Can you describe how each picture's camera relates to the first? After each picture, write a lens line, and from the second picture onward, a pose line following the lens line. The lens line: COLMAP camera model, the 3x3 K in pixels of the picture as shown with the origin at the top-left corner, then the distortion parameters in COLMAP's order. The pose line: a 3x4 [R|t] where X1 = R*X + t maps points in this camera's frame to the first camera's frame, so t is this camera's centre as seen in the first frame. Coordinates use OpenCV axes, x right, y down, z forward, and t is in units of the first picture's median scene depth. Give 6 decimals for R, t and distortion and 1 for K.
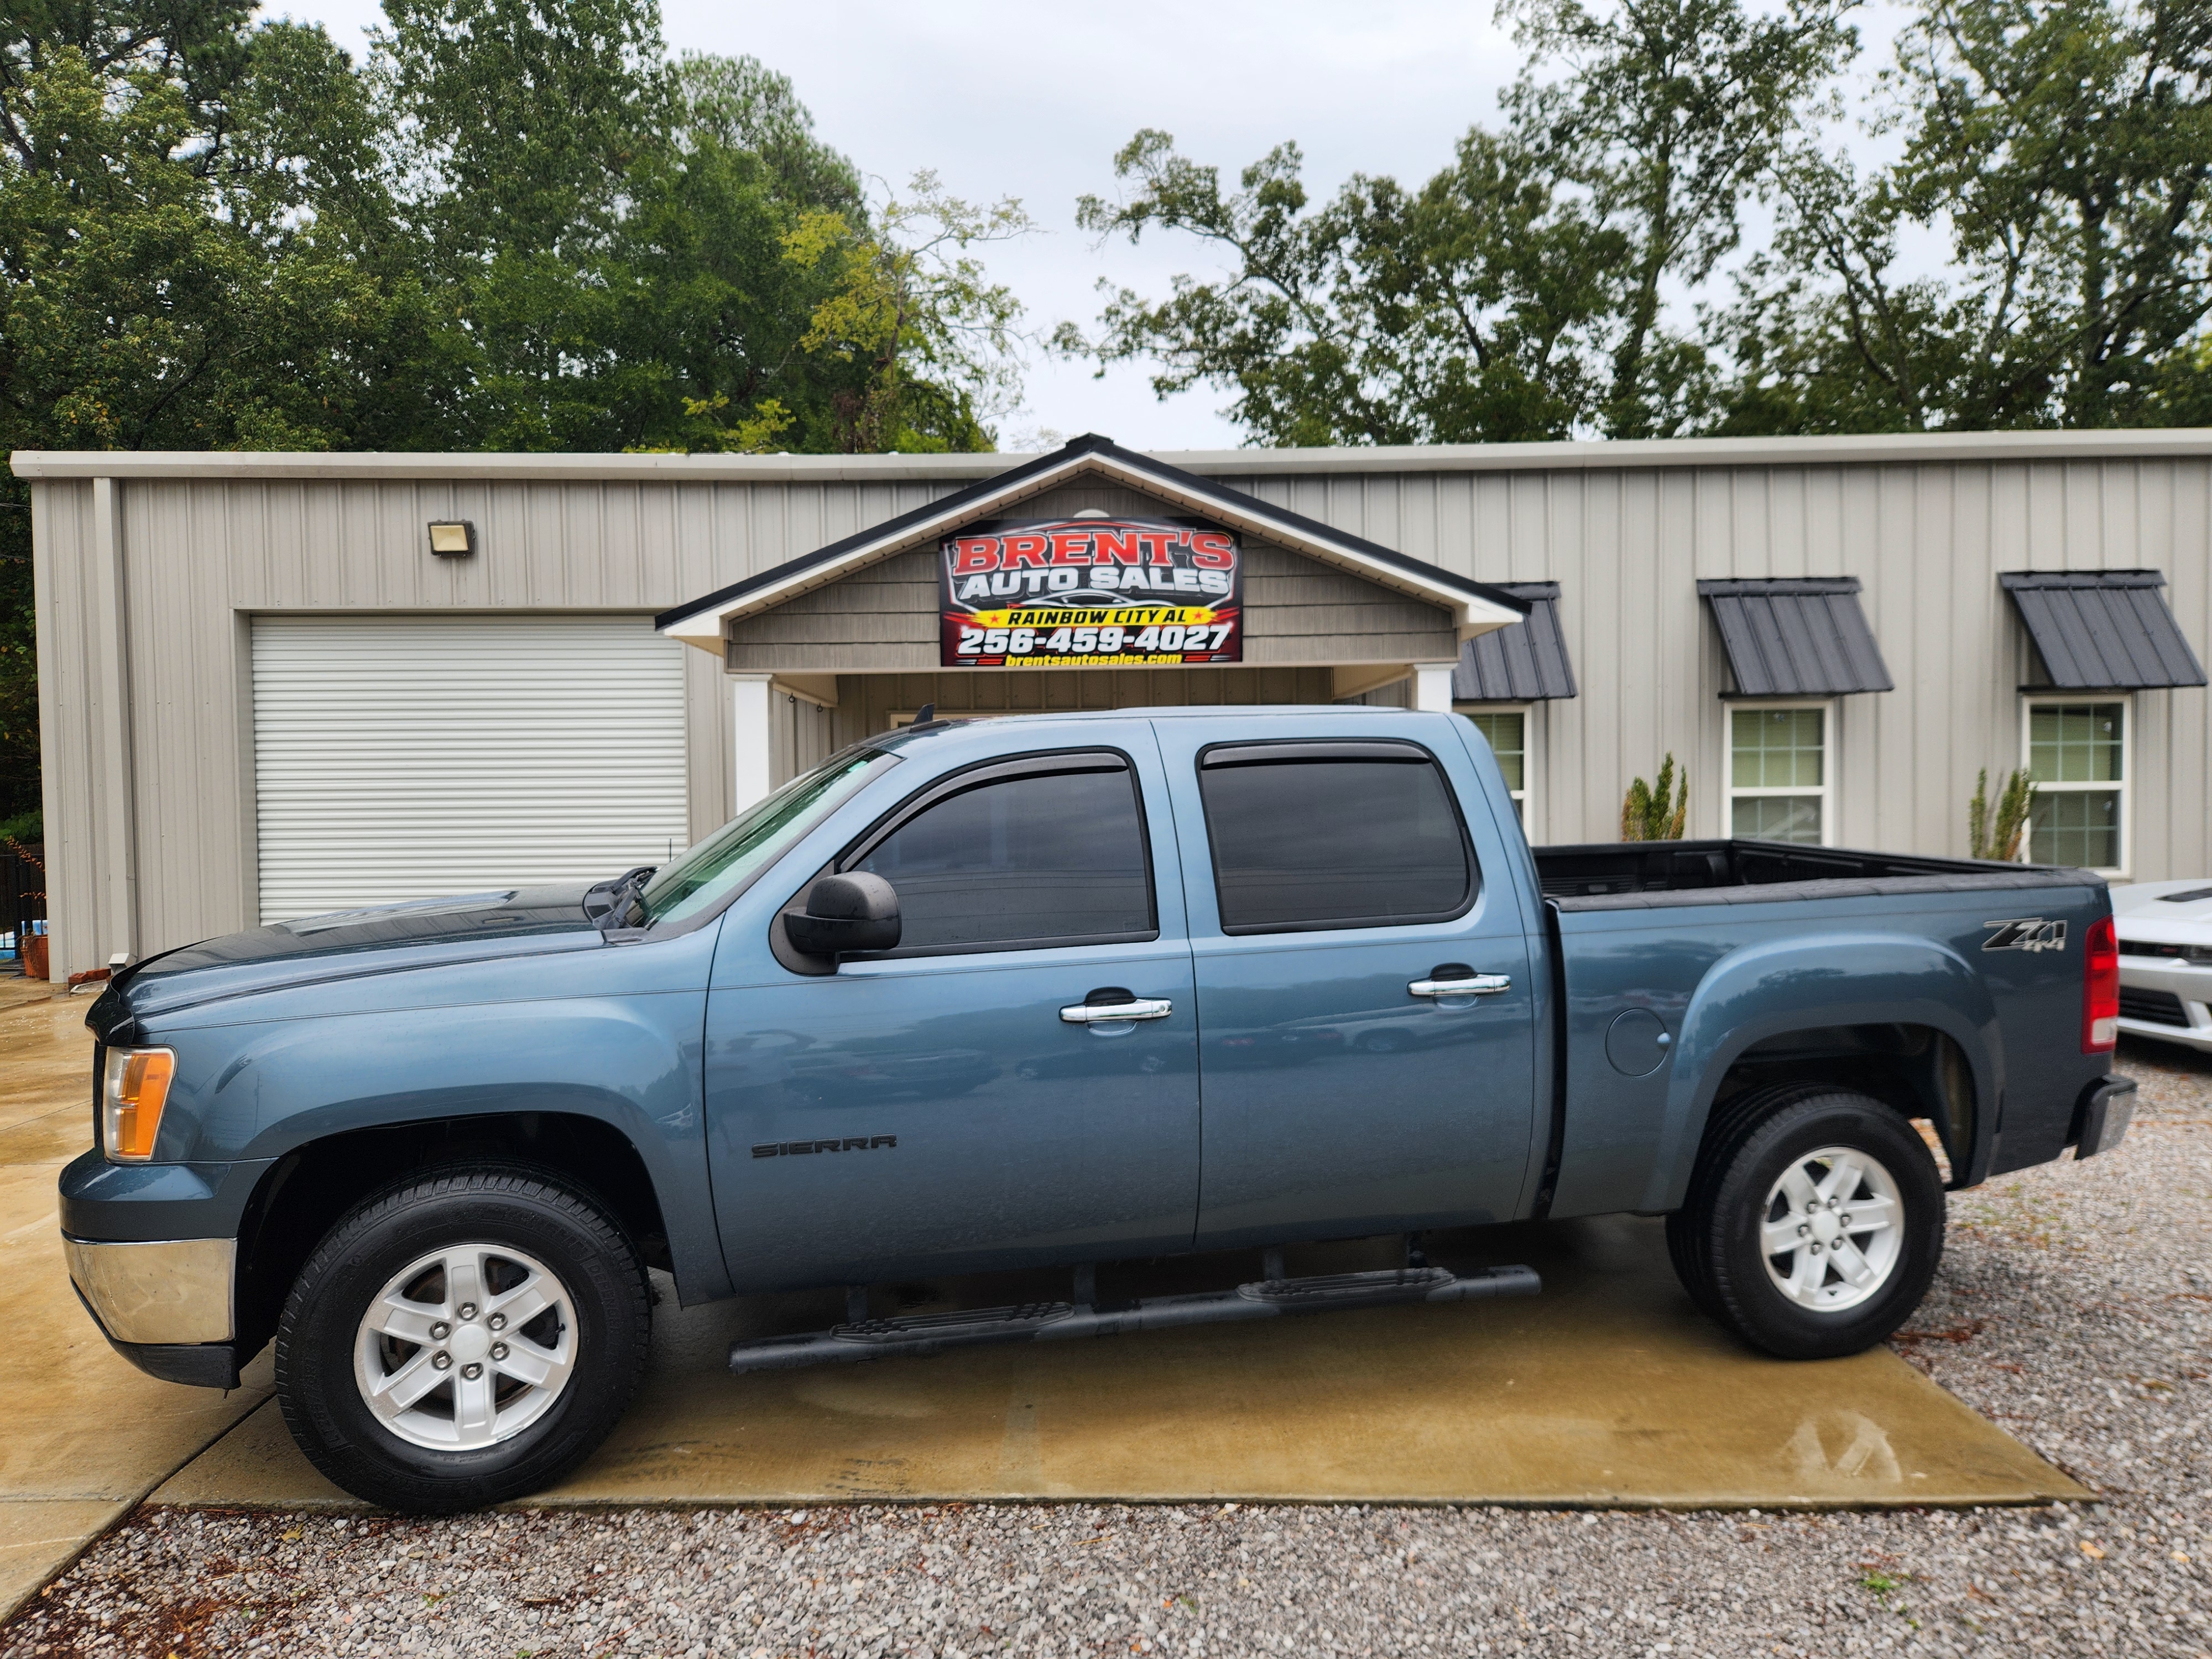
lens RADIAL K [[1486.2, 0, 1086.7], [0, 1486.2, 848.5], [0, 0, 1]] dist [0.050075, -0.038471]
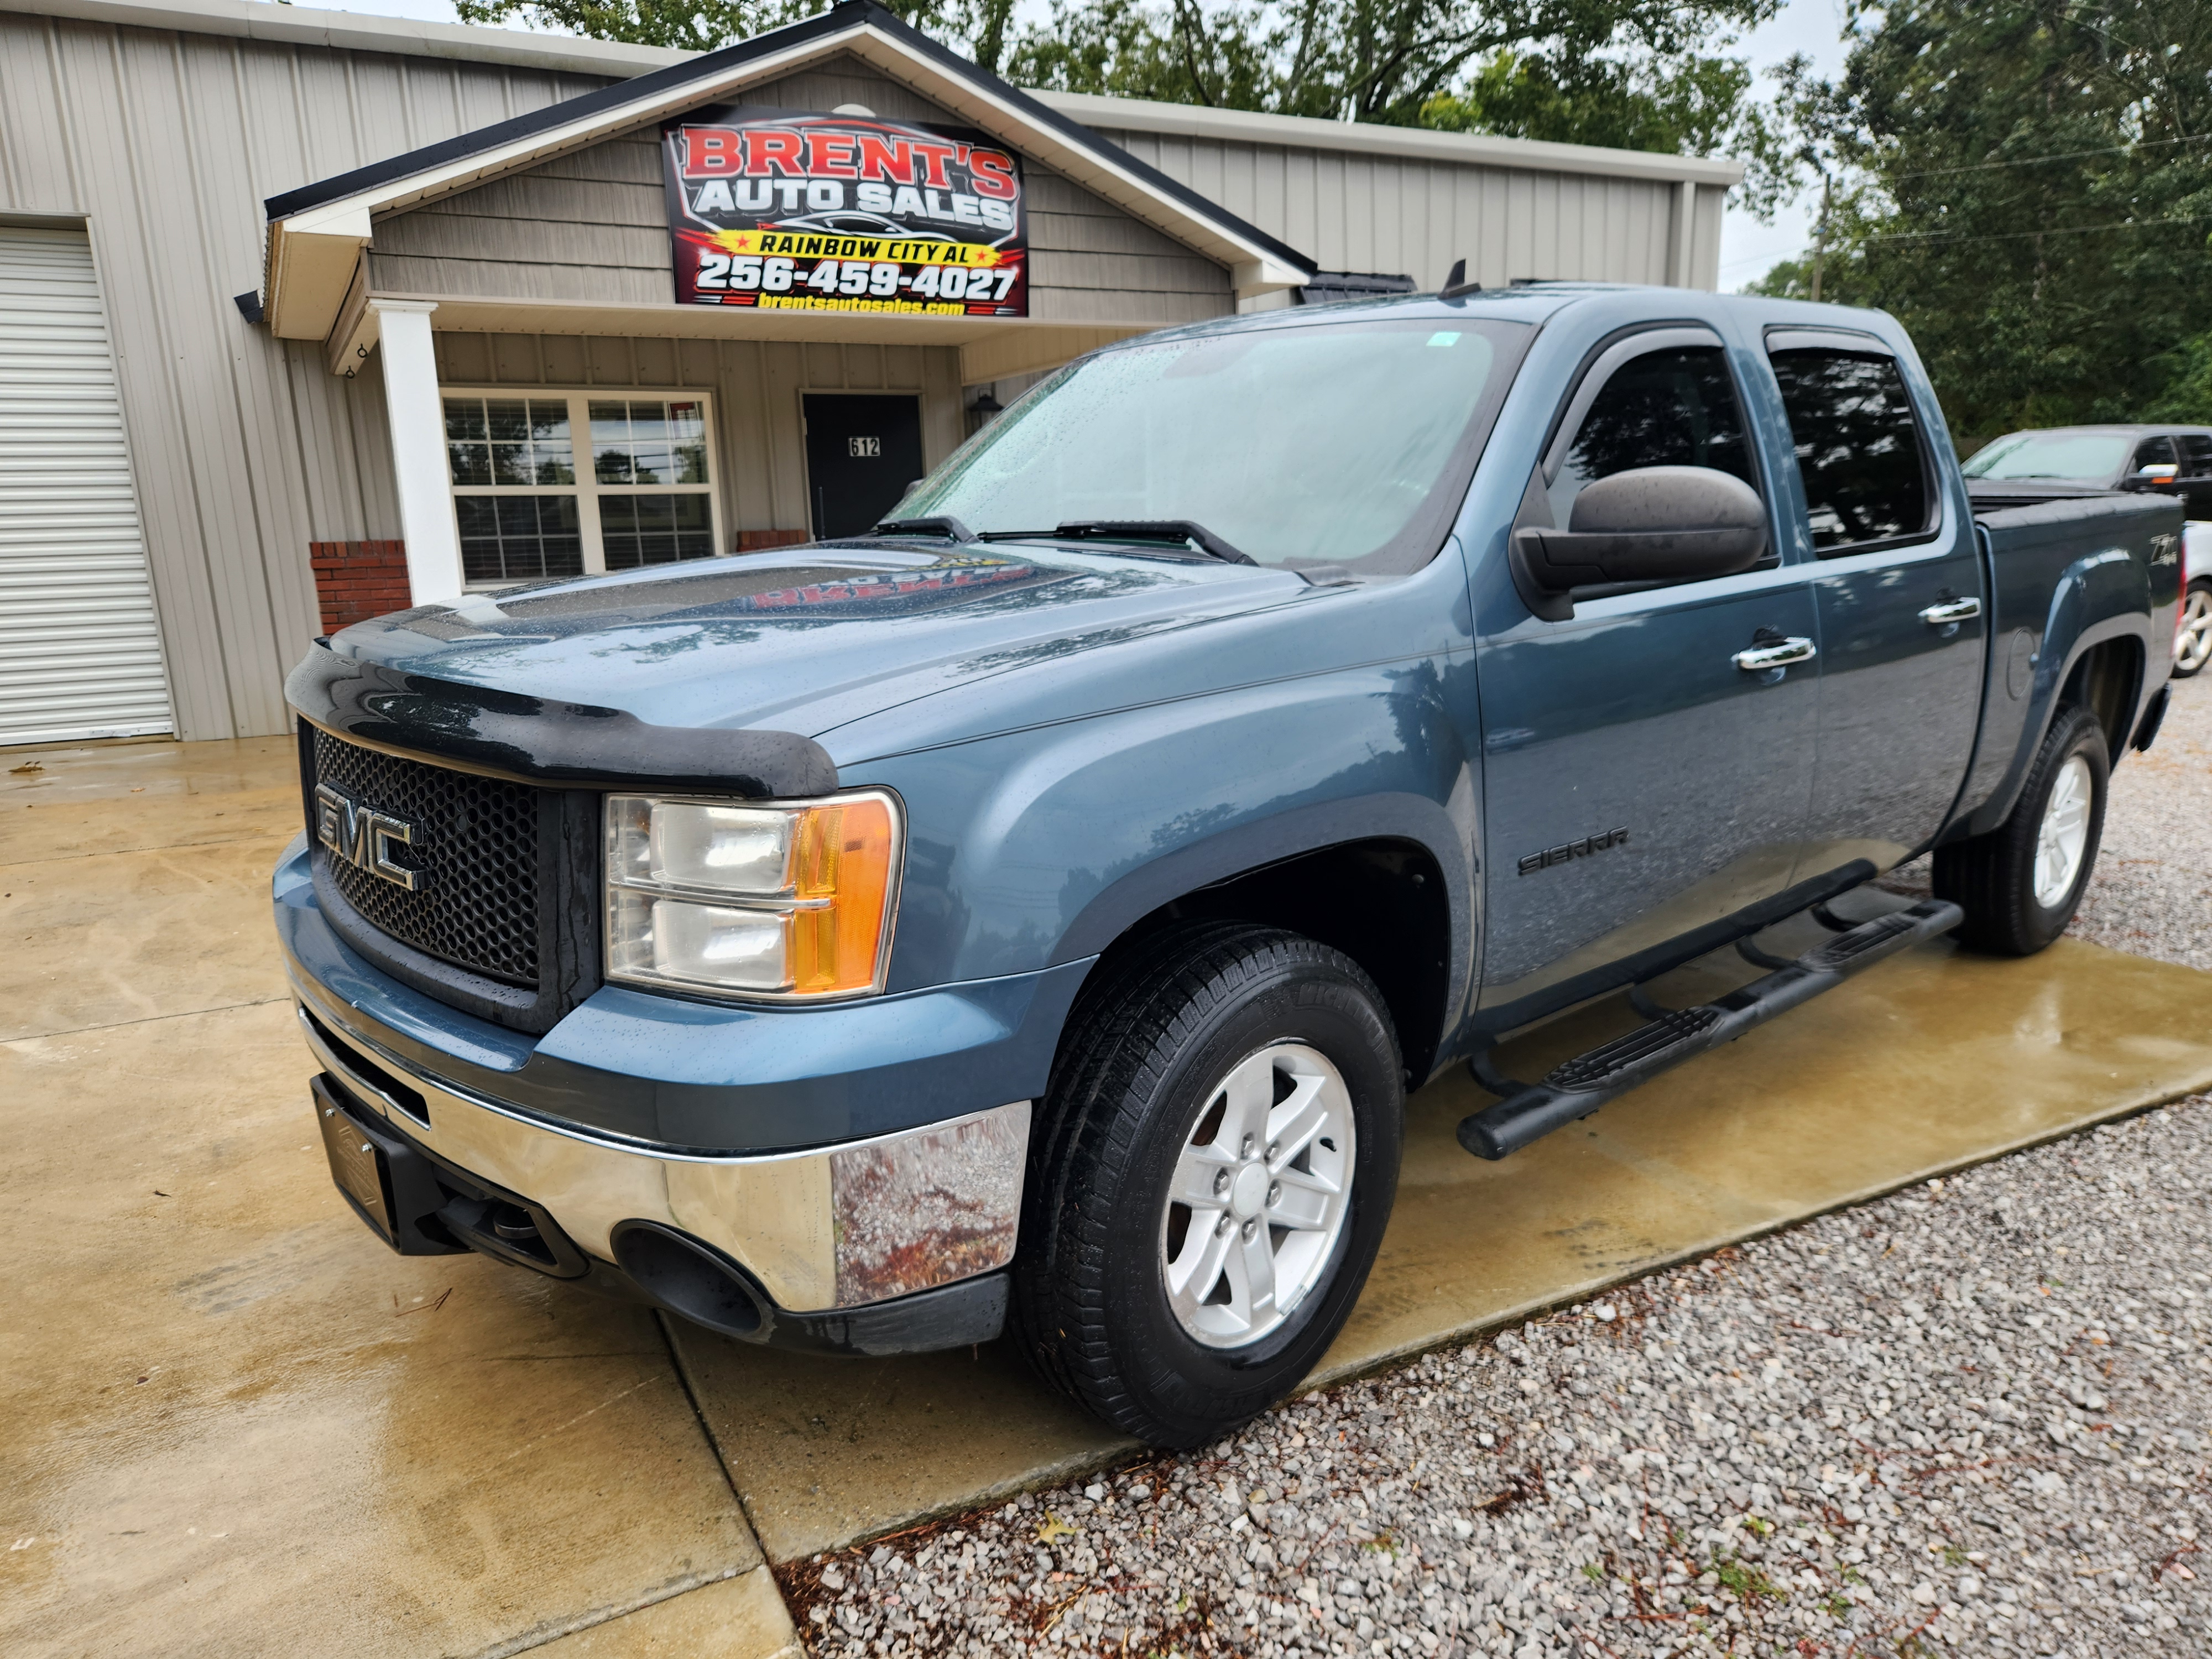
lens RADIAL K [[1486.2, 0, 1088.0], [0, 1486.2, 852.2], [0, 0, 1]] dist [0.050075, -0.038471]
pose [[0.885382, -0.115209, 0.450362, -0.292023], [0.035181, 0.982631, 0.182207, 0.022642], [-0.463531, -0.145479, 0.874056, 0.184084]]
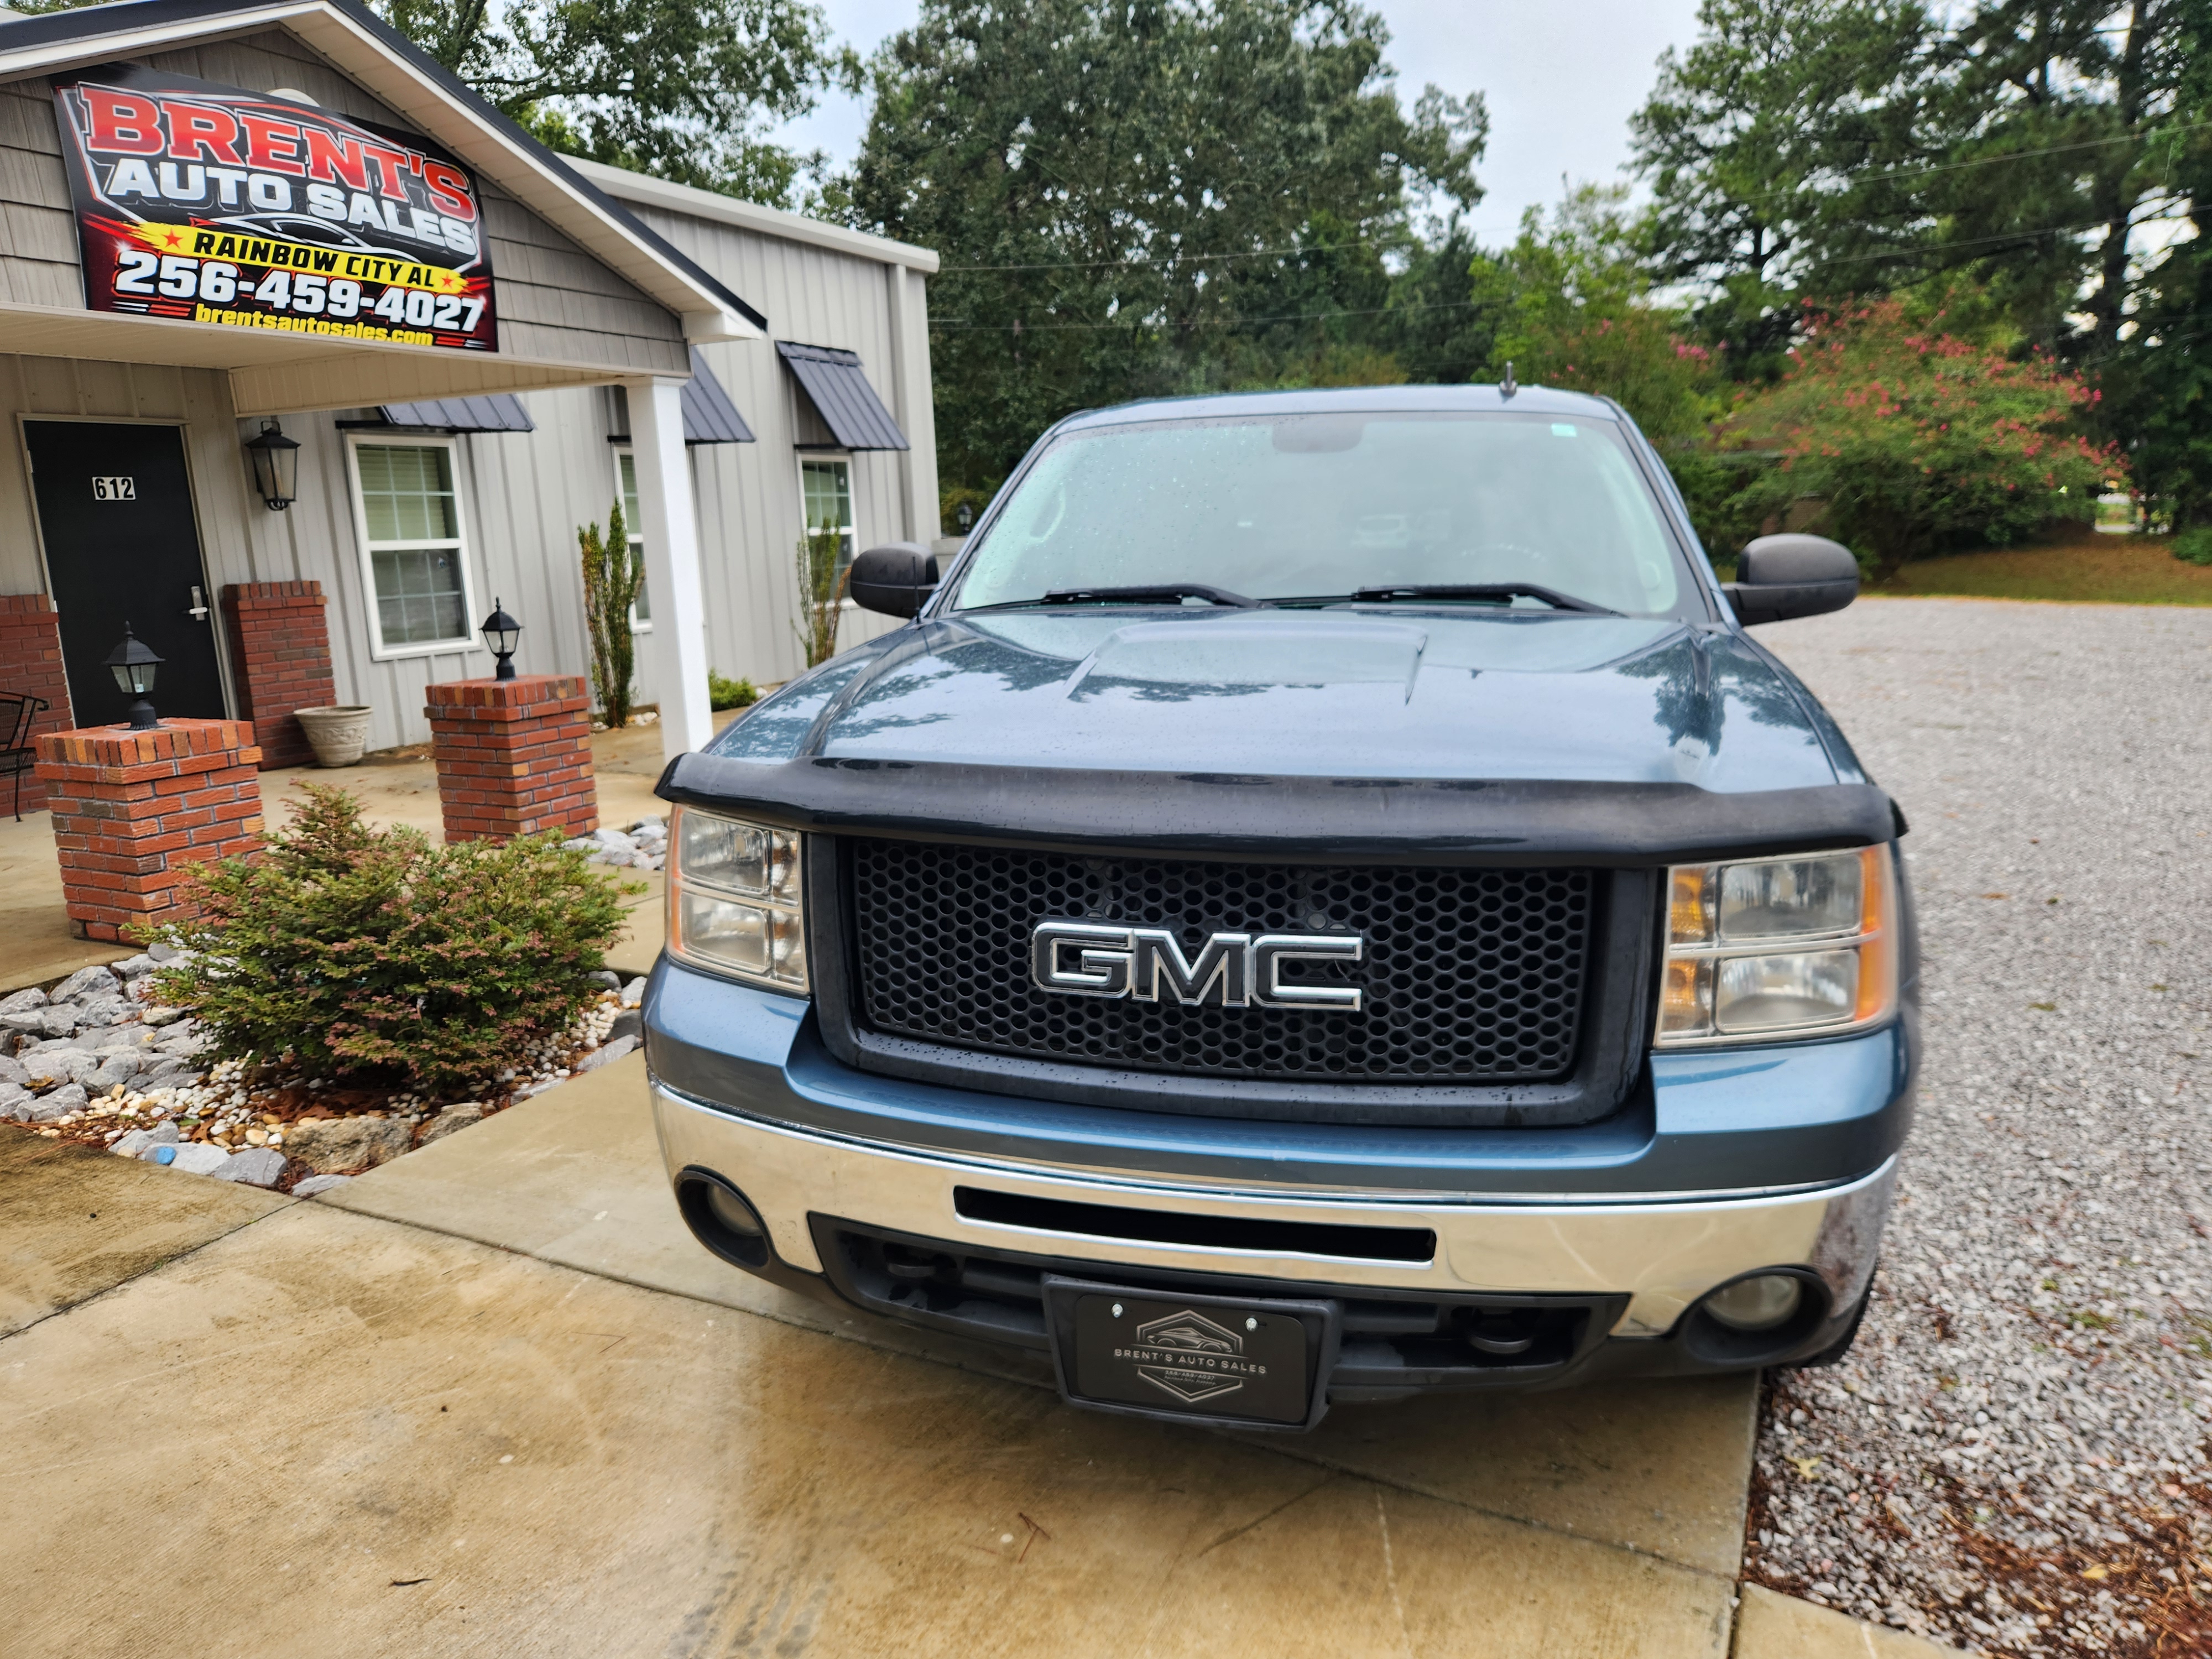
lens RADIAL K [[1486.2, 0, 1108.0], [0, 1486.2, 814.9], [0, 0, 1]] dist [0.050075, -0.038471]
pose [[0.443997, -0.175185, 0.878736, -0.478425], [0.065735, 0.984427, 0.163042, 0.003092], [-0.893614, -0.014627, 0.448599, 0.373606]]
